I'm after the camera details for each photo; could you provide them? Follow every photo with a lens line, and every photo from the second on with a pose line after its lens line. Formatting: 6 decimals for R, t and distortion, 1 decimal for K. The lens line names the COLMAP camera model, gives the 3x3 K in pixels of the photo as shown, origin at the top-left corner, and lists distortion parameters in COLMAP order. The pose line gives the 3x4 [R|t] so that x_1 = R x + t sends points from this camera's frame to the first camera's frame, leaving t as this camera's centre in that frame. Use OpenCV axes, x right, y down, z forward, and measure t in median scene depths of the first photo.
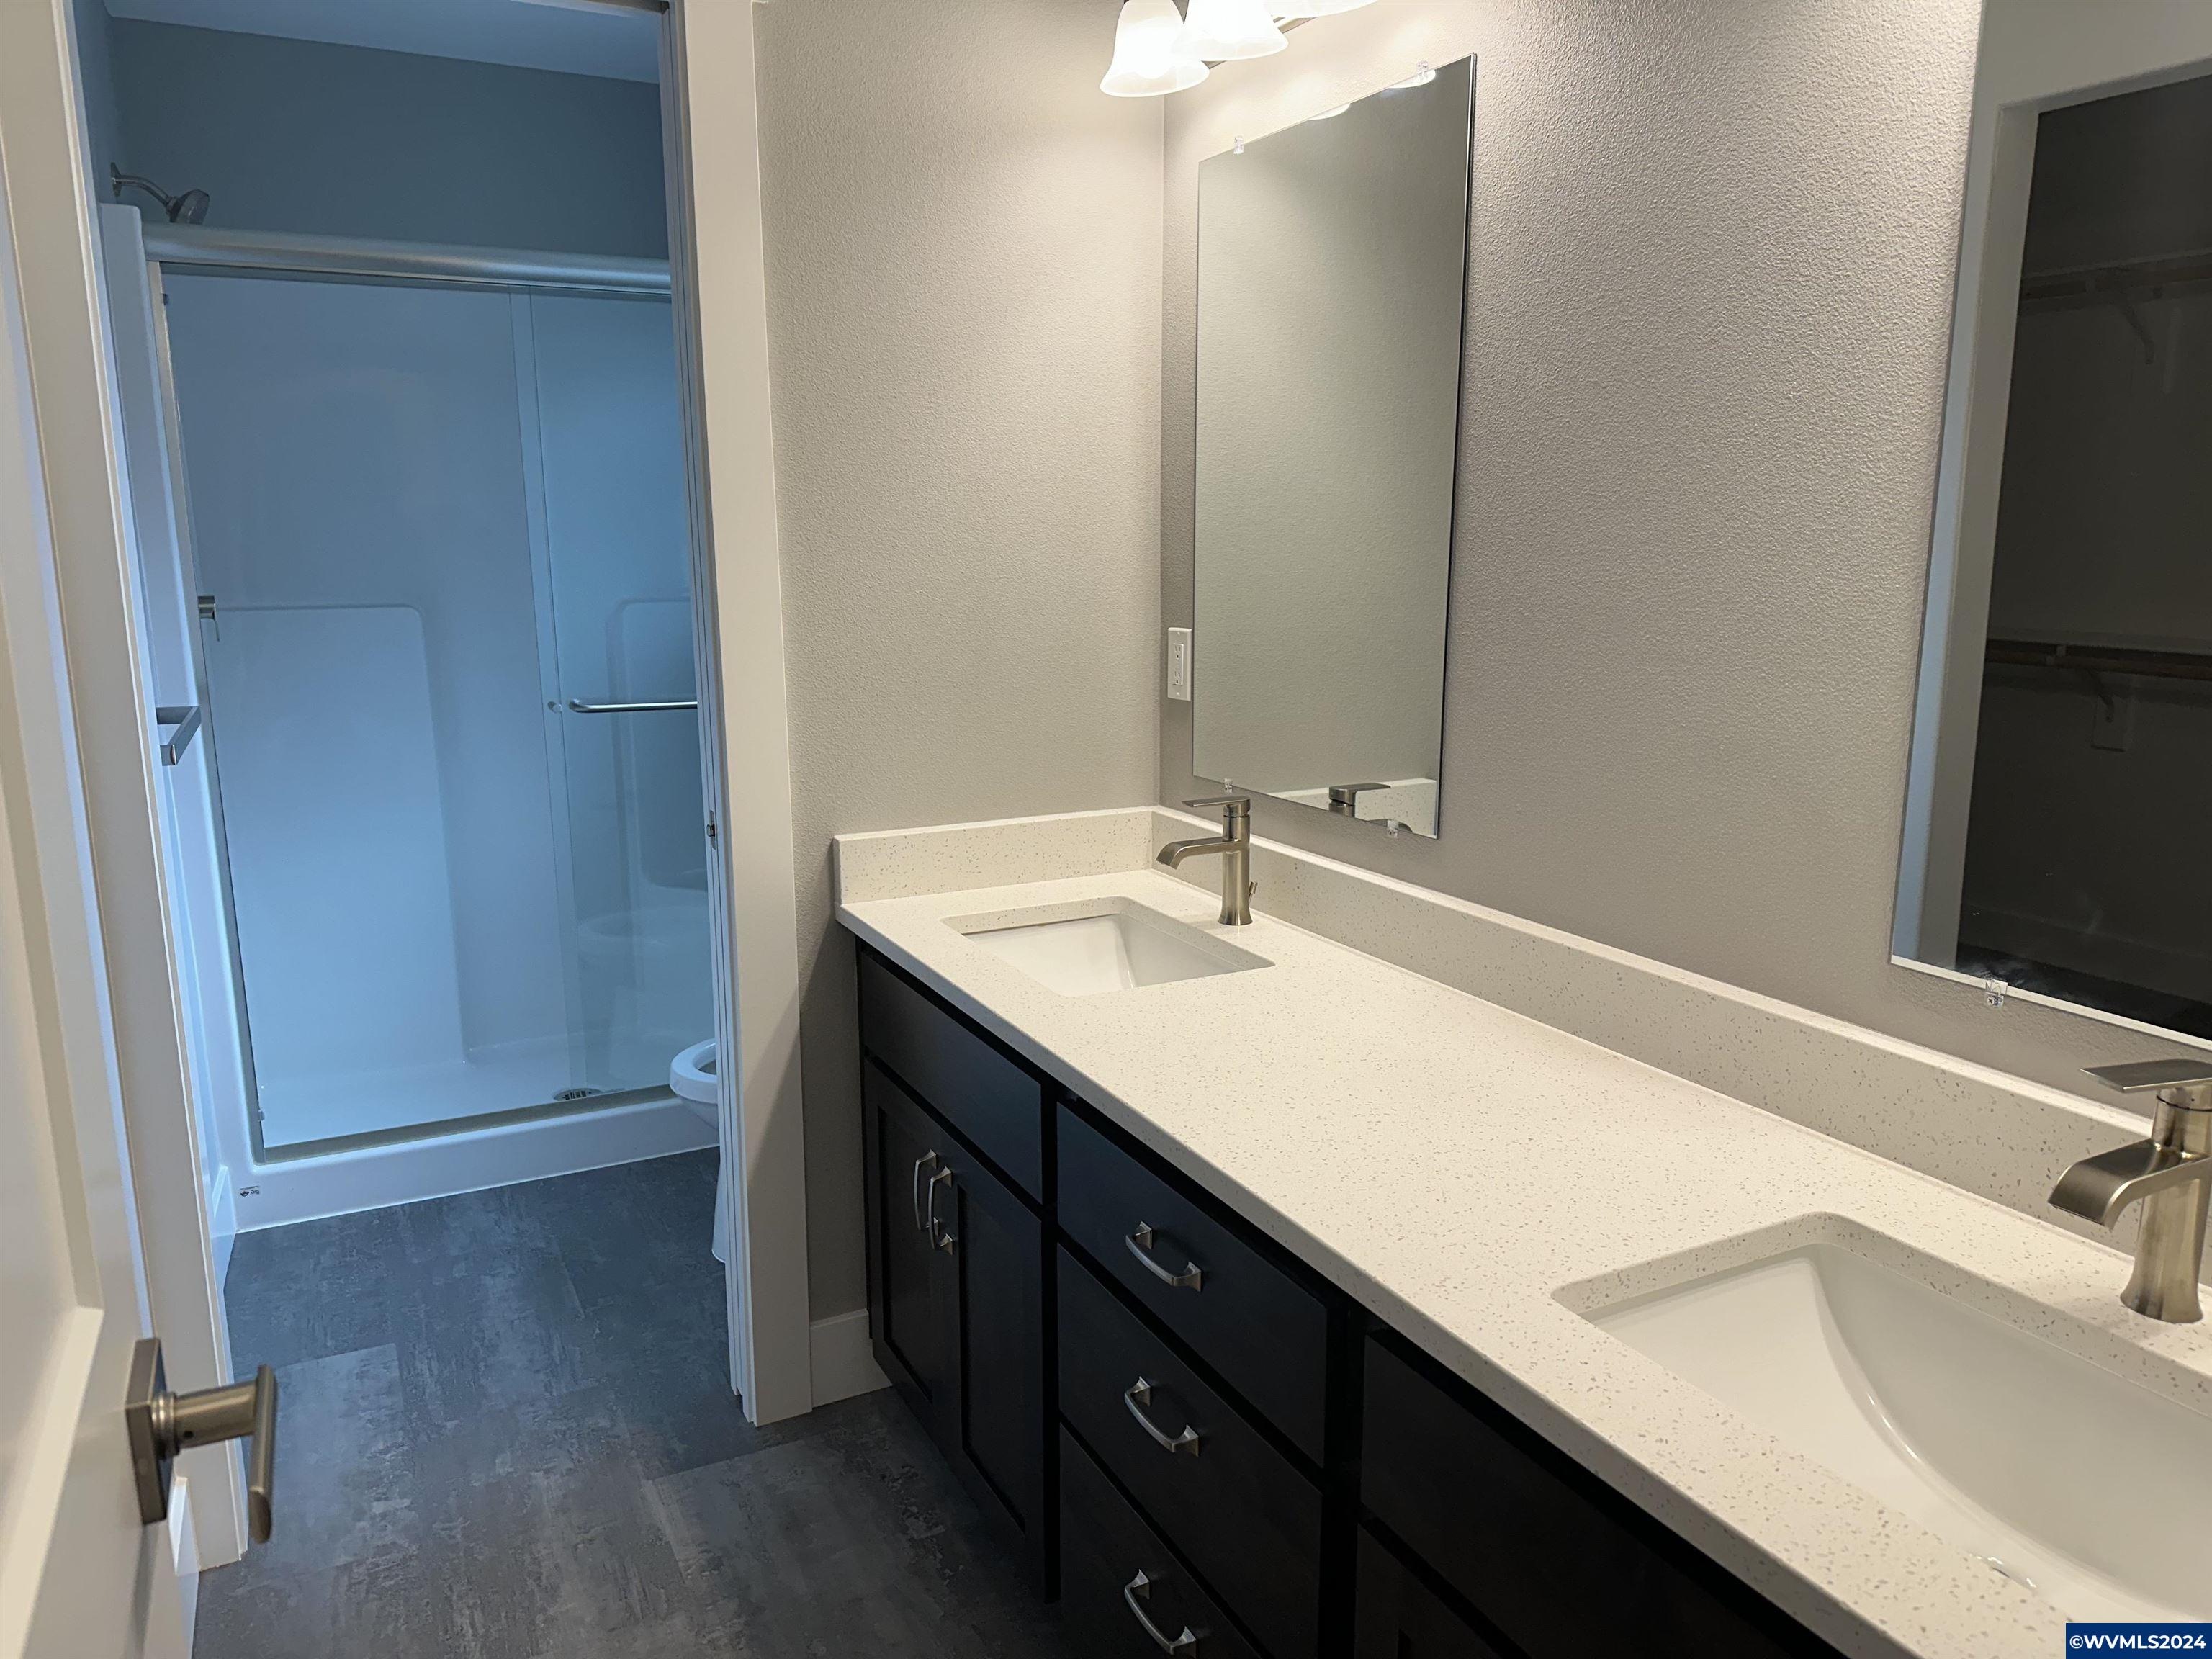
lens RADIAL K [[1538.0, 0, 1106.0], [0, 1538.0, 829.5], [0, 0, 1]] dist [0.106028, -0.176692]
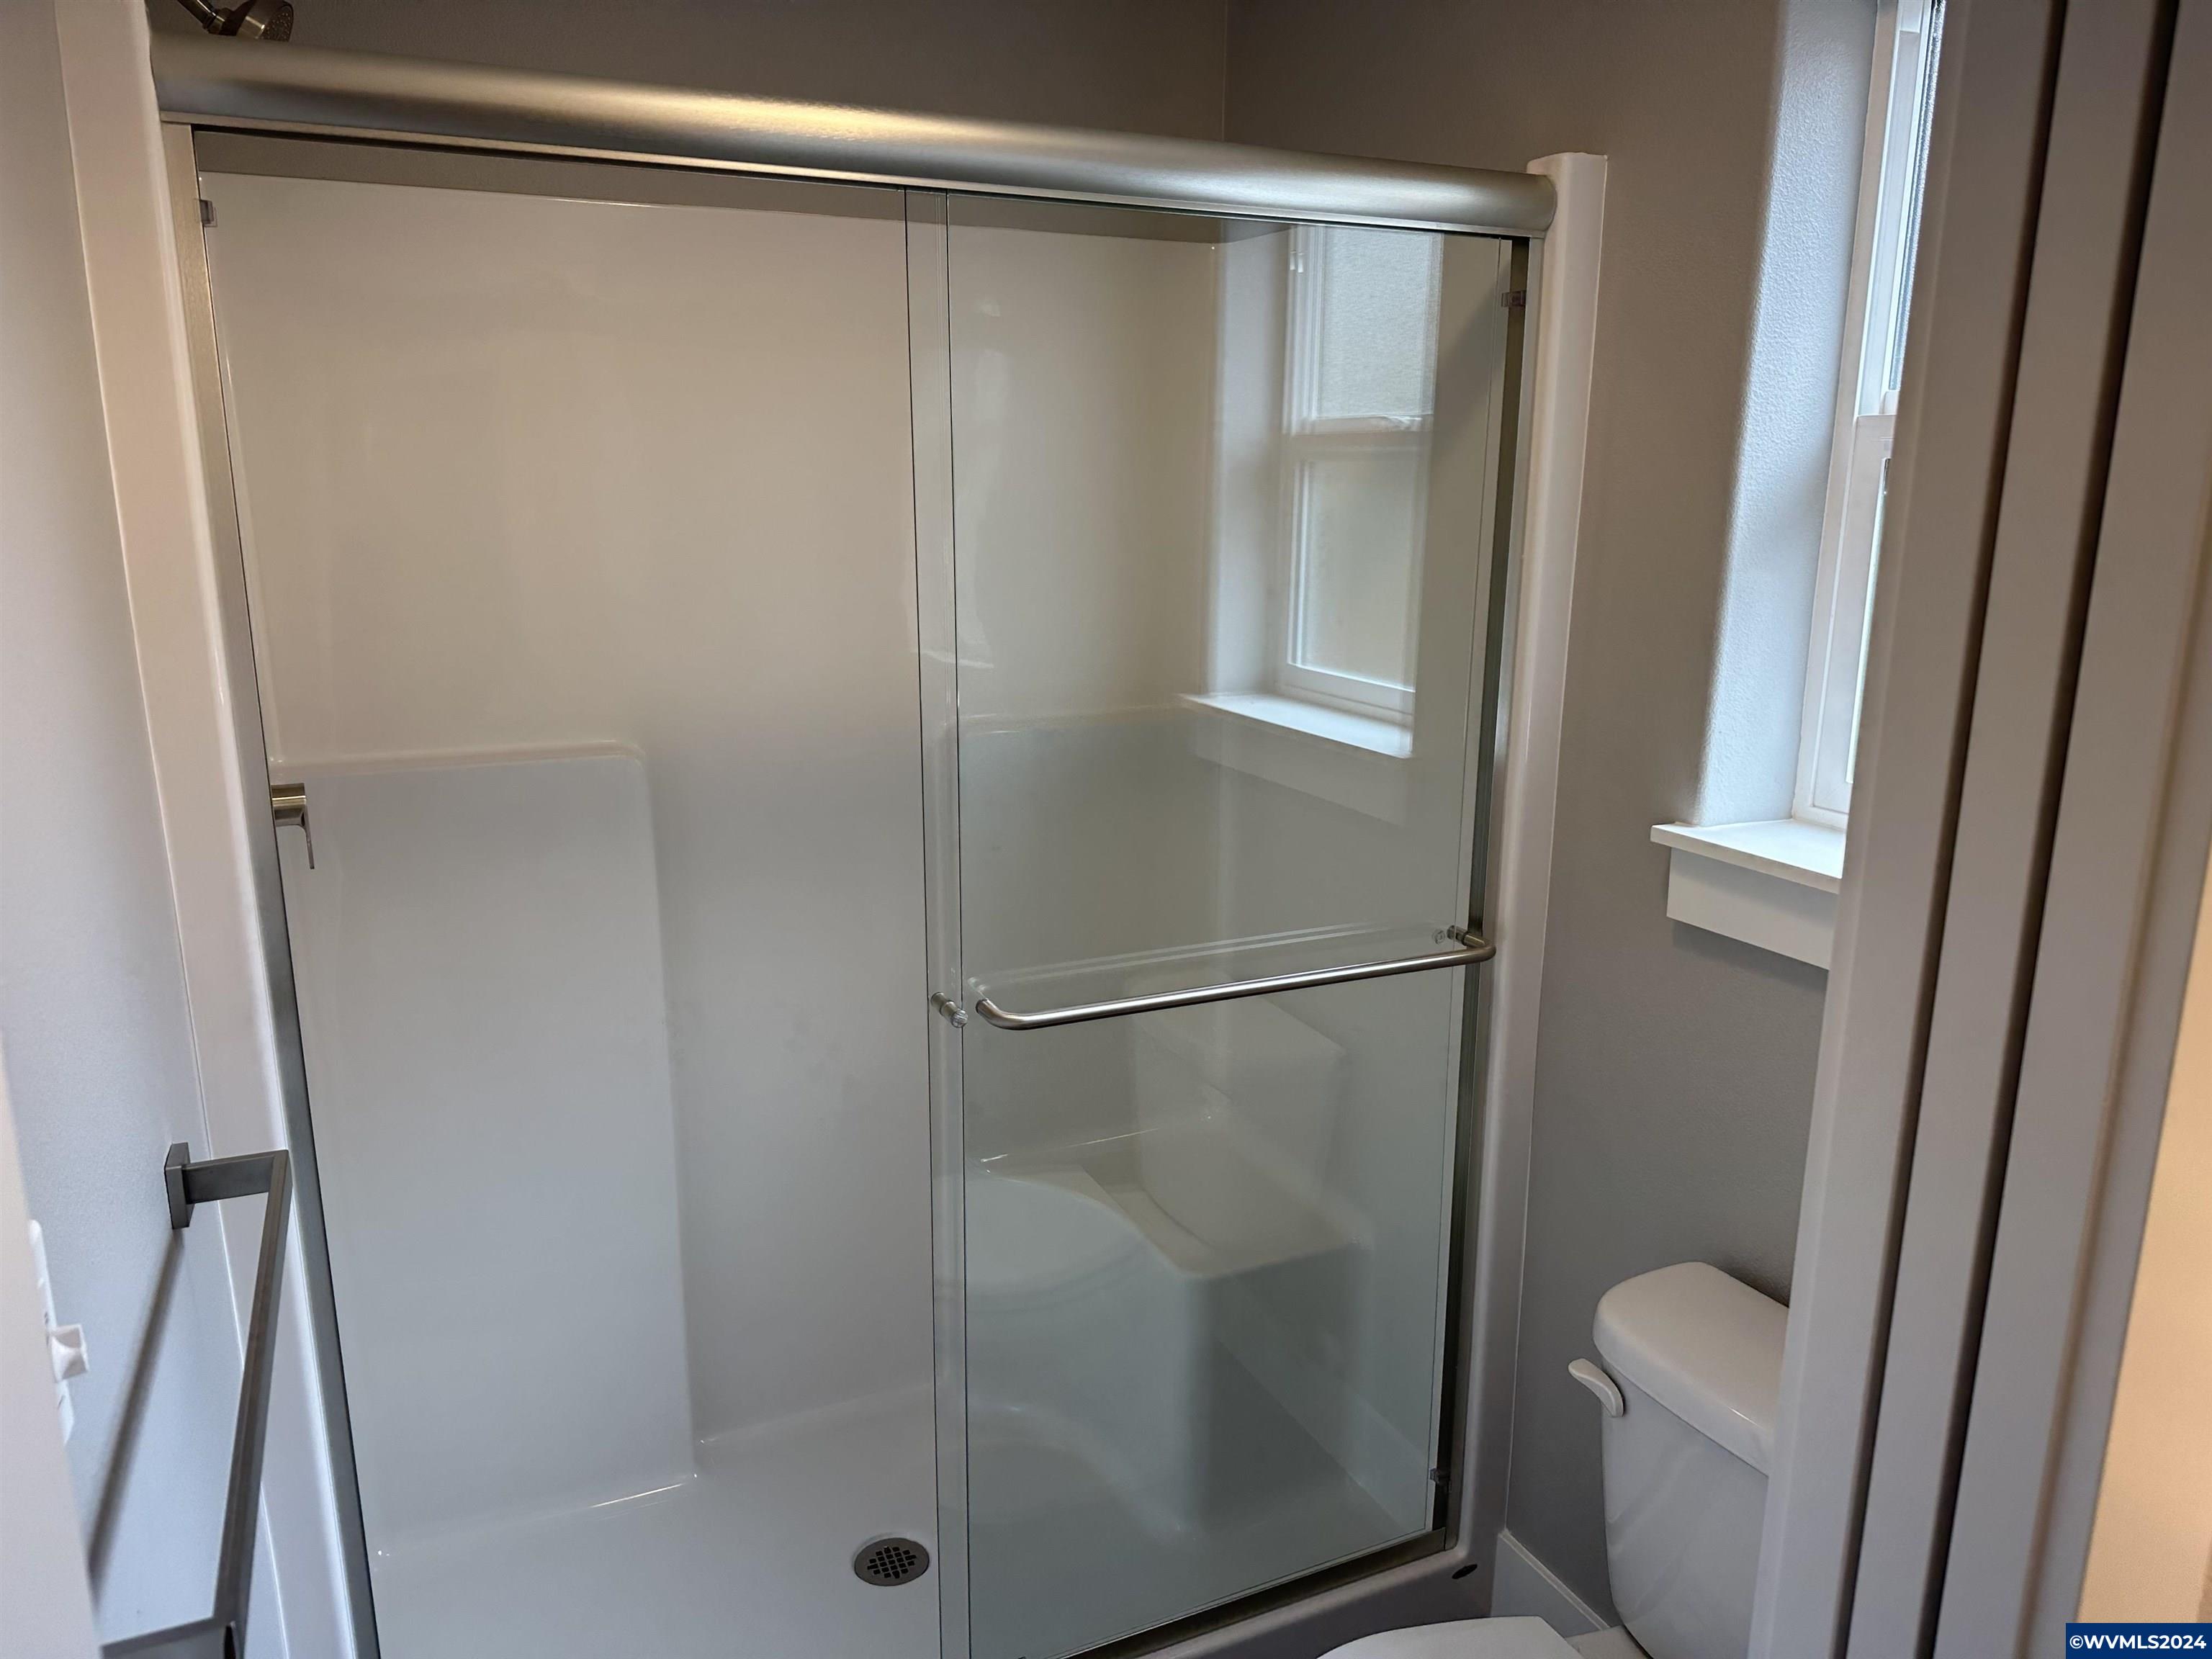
lens RADIAL K [[1538.0, 0, 1106.0], [0, 1538.0, 829.5], [0, 0, 1]] dist [0.106028, -0.176692]
pose [[0.999782, 0.011919, -0.017159, -0.287808], [-0.011293, 0.999283, 0.036124, -0.156743], [0.017578, -0.035923, 0.999200, 0.472842]]
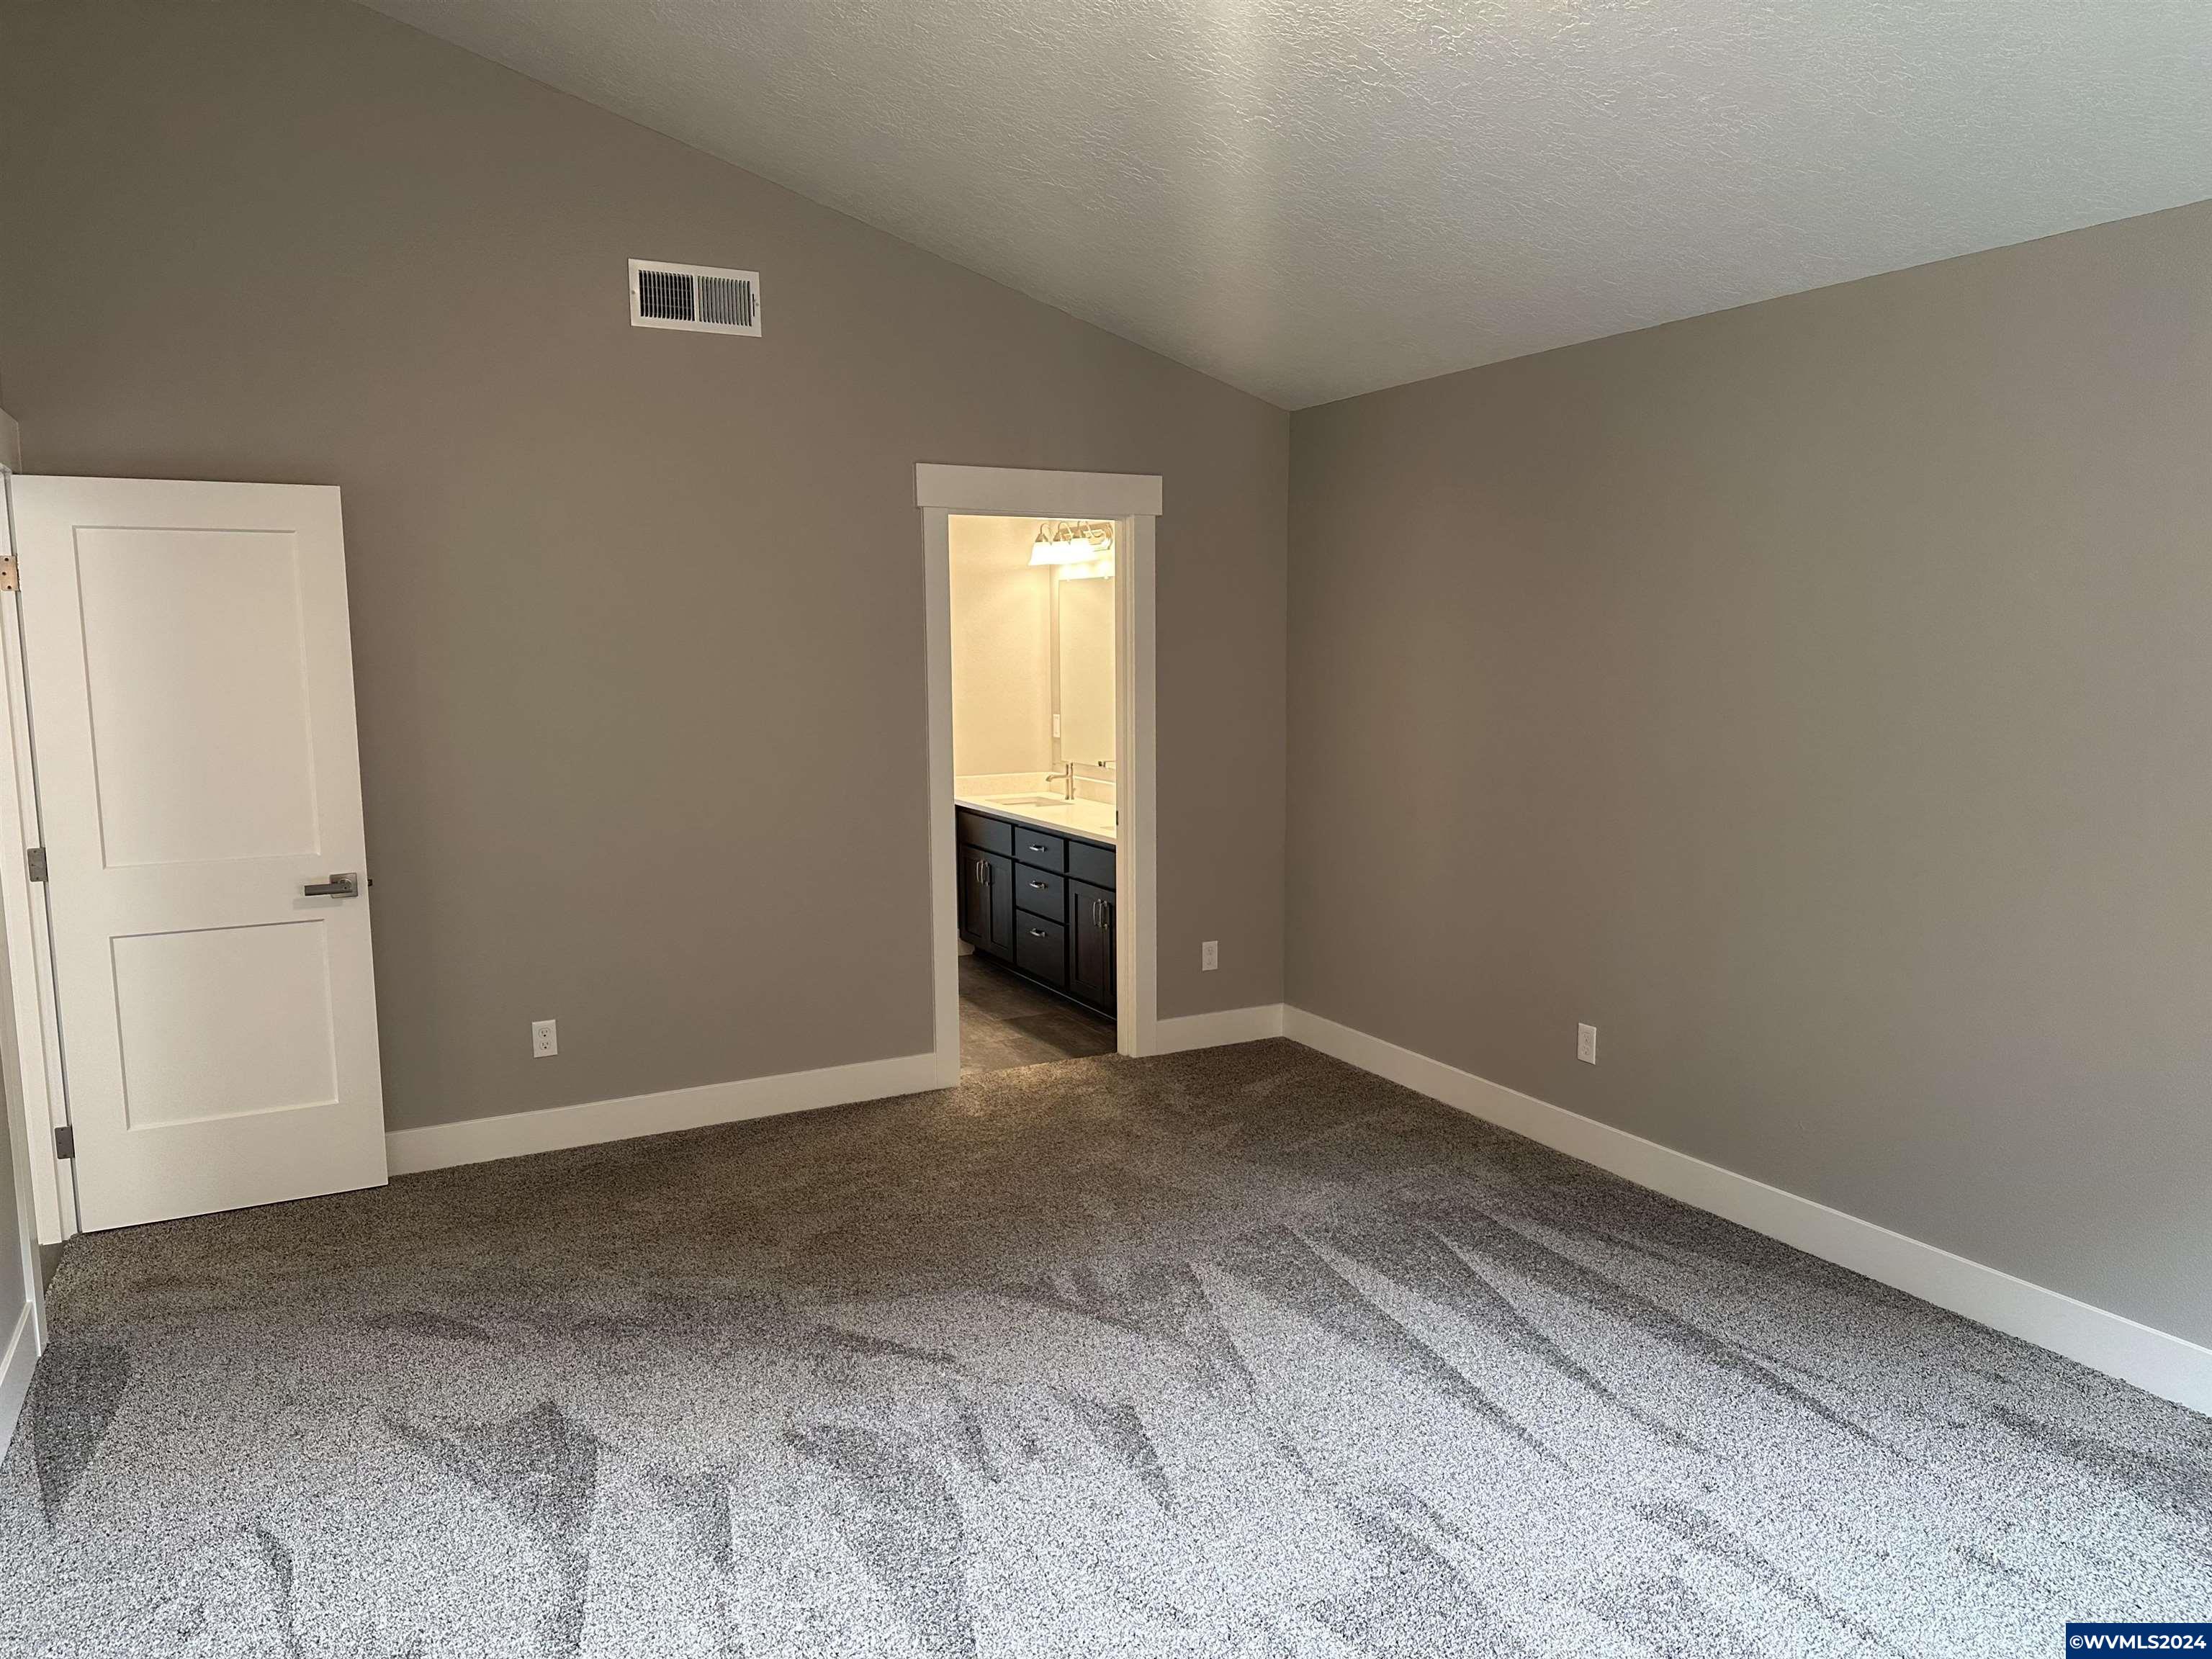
lens RADIAL K [[1538.0, 0, 1106.0], [0, 1538.0, 829.5], [0, 0, 1]] dist [0.106028, -0.176692]
pose [[0.999919, -0.002128, 0.012516, 0.135763], [0.002955, 0.997790, -0.066388, 0.393160], [-0.012347, 0.066420, 0.997715, -2.683728]]
